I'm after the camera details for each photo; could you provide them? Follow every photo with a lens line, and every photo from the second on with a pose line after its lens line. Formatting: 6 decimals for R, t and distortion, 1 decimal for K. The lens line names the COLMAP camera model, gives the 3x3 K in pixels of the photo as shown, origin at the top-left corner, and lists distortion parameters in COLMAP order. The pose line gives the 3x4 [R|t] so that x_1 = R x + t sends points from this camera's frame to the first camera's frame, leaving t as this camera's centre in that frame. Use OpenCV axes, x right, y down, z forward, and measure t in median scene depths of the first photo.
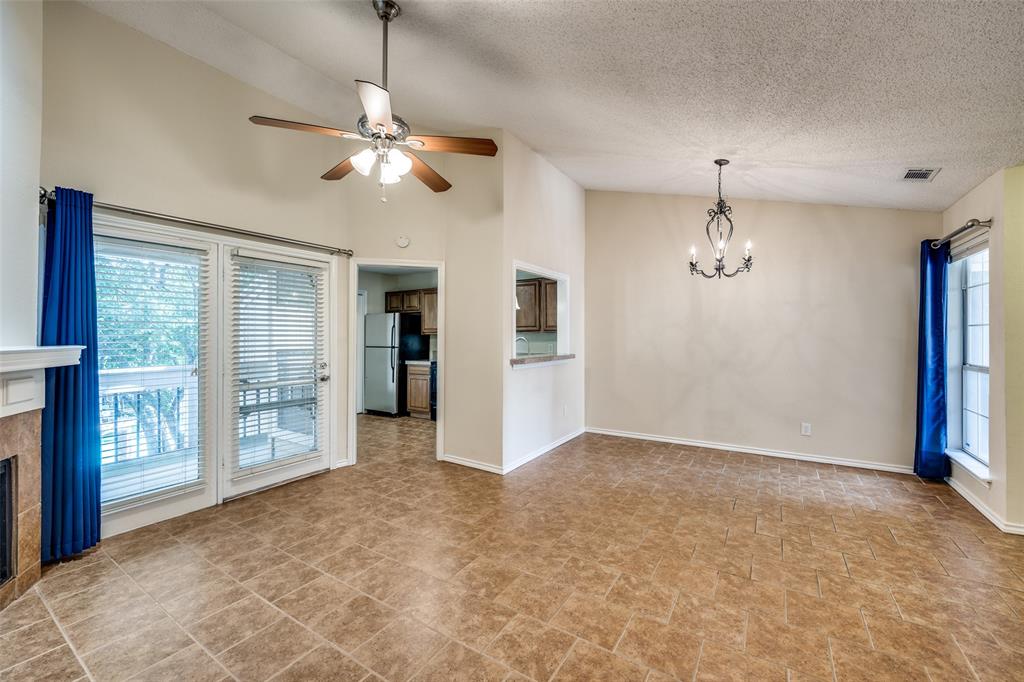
lens RADIAL K [[409.0, 0, 507.3], [0, 409.0, 338.9], [0, 0, 1]] dist [-0.003503, -0.000279]
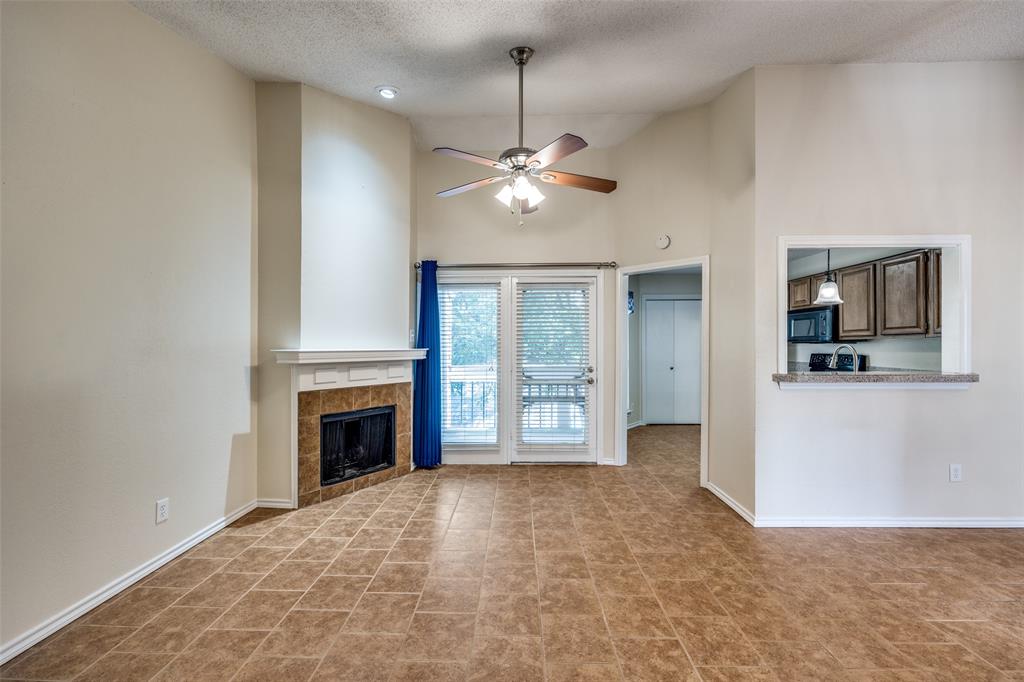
lens RADIAL K [[409.0, 0, 504.9], [0, 409.0, 345.0], [0, 0, 1]] dist [-0.003503, -0.000279]
pose [[0.526232, 0.000846, -0.850340, 0.455889], [-0.005013, 0.999985, -0.002107, 0.002425], [0.850326, 0.005372, 0.526229, 0.253012]]
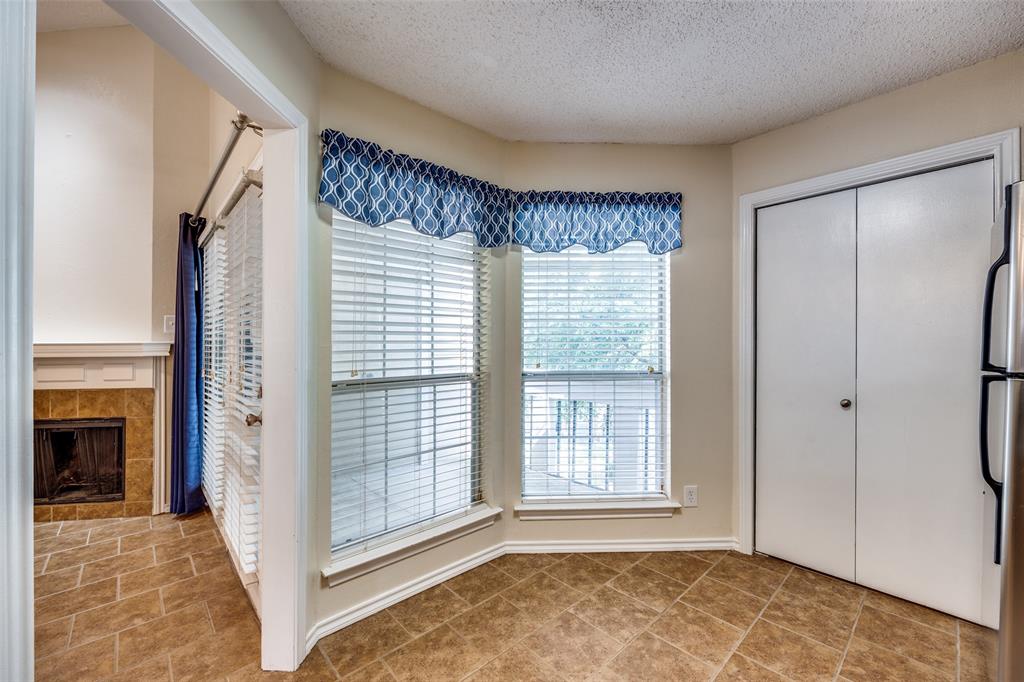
lens RADIAL K [[409.0, 0, 512.5], [0, 409.0, 335.0], [0, 0, 1]] dist [-0.003503, -0.000279]
pose [[-0.232486, -0.002640, -0.972596, -0.076542], [-0.000302, 0.999996, -0.002642, 0.000214], [0.972600, -0.000320, -0.232486, 1.654673]]
